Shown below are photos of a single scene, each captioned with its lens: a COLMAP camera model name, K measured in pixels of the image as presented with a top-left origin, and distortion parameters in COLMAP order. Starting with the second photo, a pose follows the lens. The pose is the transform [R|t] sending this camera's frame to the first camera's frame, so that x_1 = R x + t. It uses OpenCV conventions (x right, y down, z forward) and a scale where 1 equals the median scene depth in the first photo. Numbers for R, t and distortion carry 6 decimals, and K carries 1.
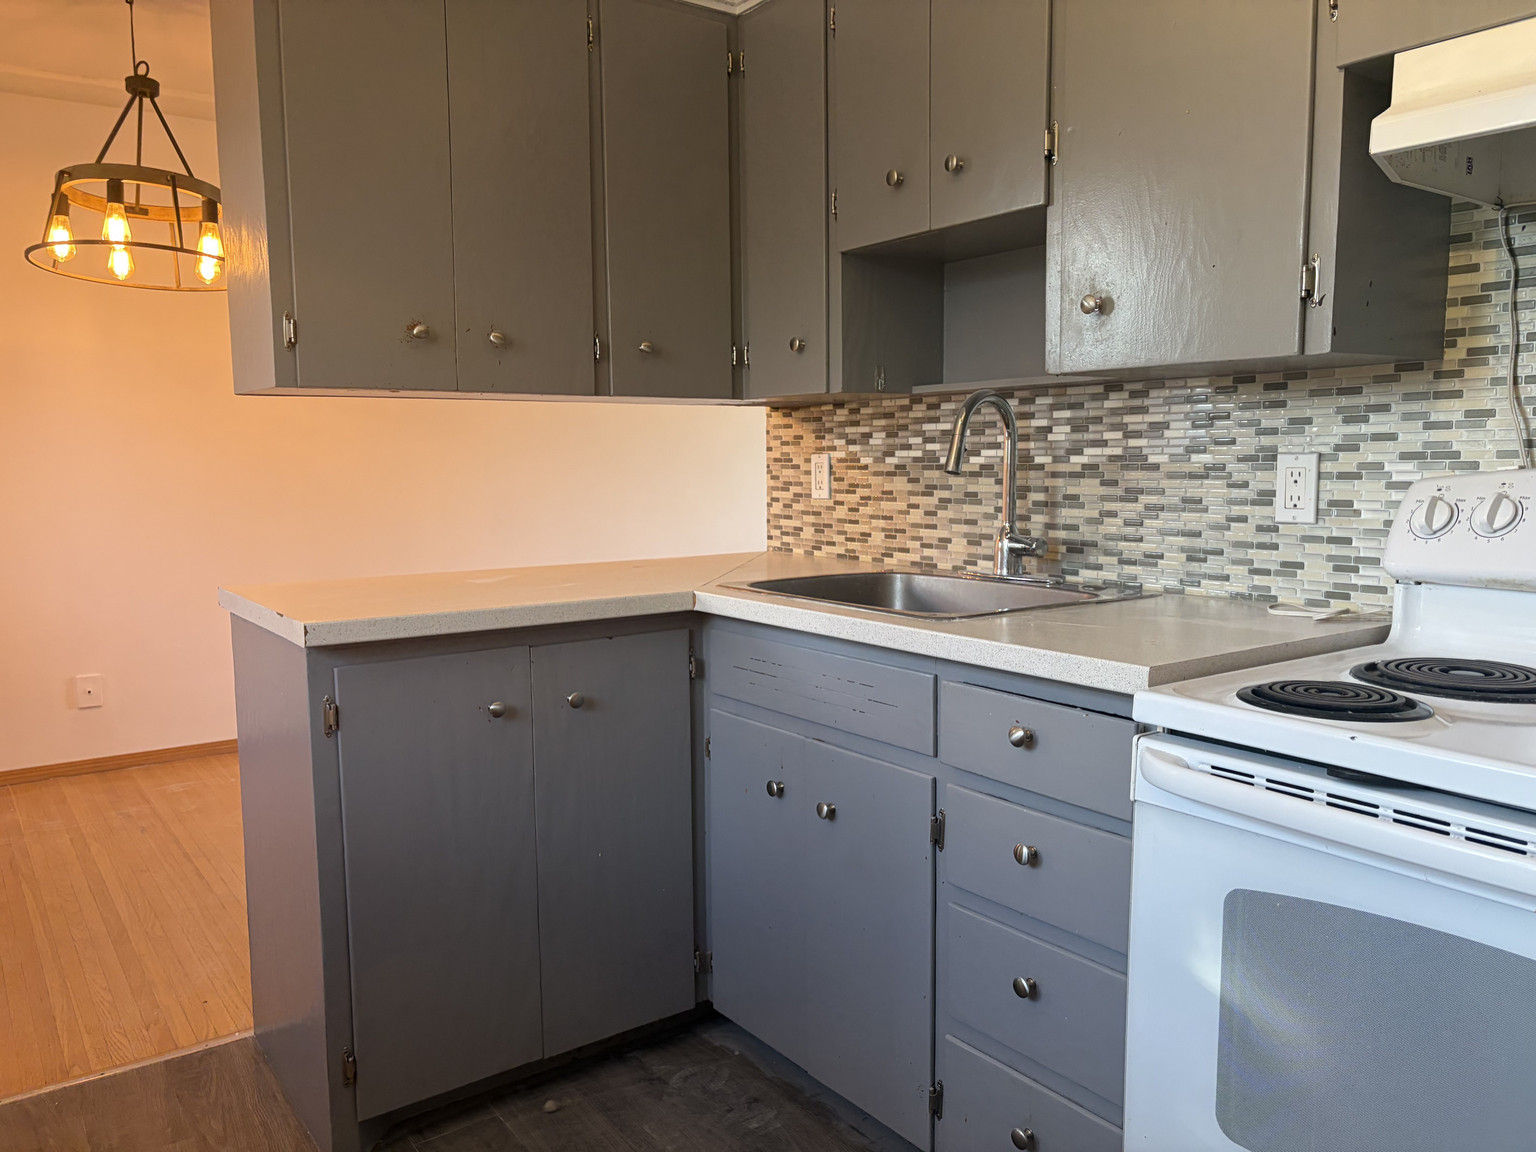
lens RADIAL K [[1164.1, 0, 765.6], [0, 1164.1, 581.5], [0, 0, 1]] dist [0.066911, -0.001282]
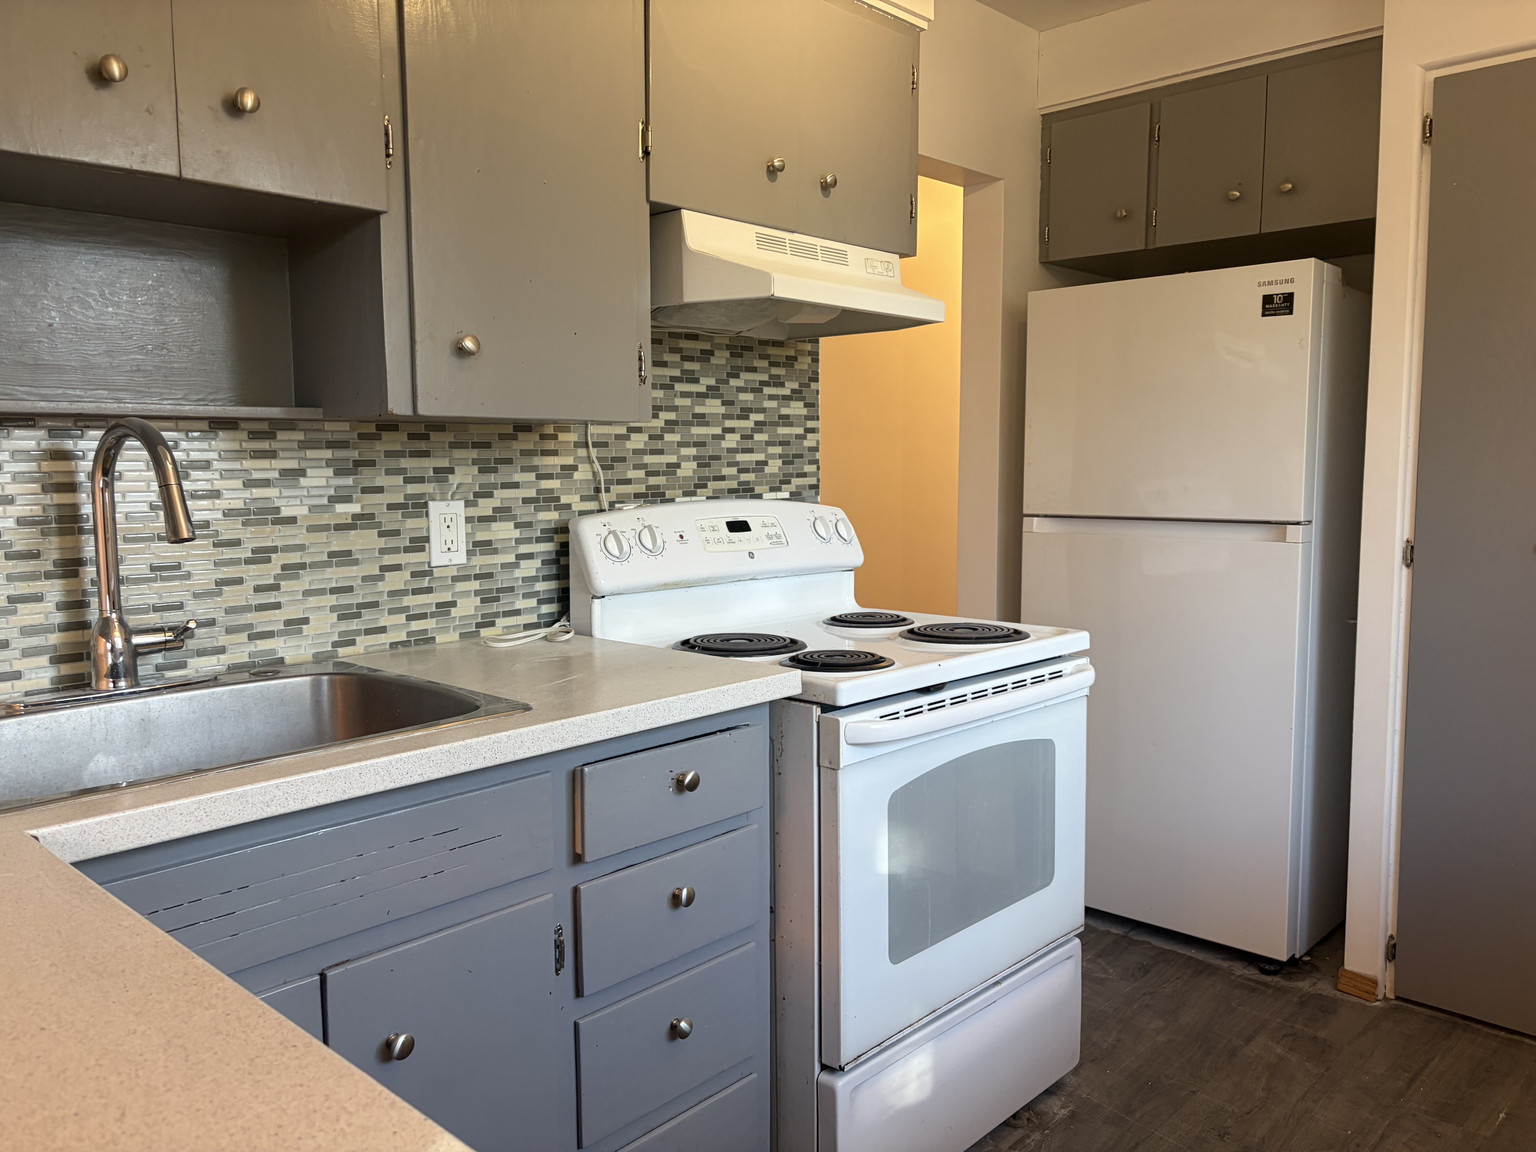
lens RADIAL K [[1164.1, 0, 764.8], [0, 1164.1, 577.8], [0, 0, 1]] dist [0.066911, -0.001282]
pose [[-0.161215, -0.063485, 0.984875, -0.629269], [0.147658, 0.985145, 0.087672, -0.086656], [-0.975811, 0.159559, -0.149446, 0.858089]]
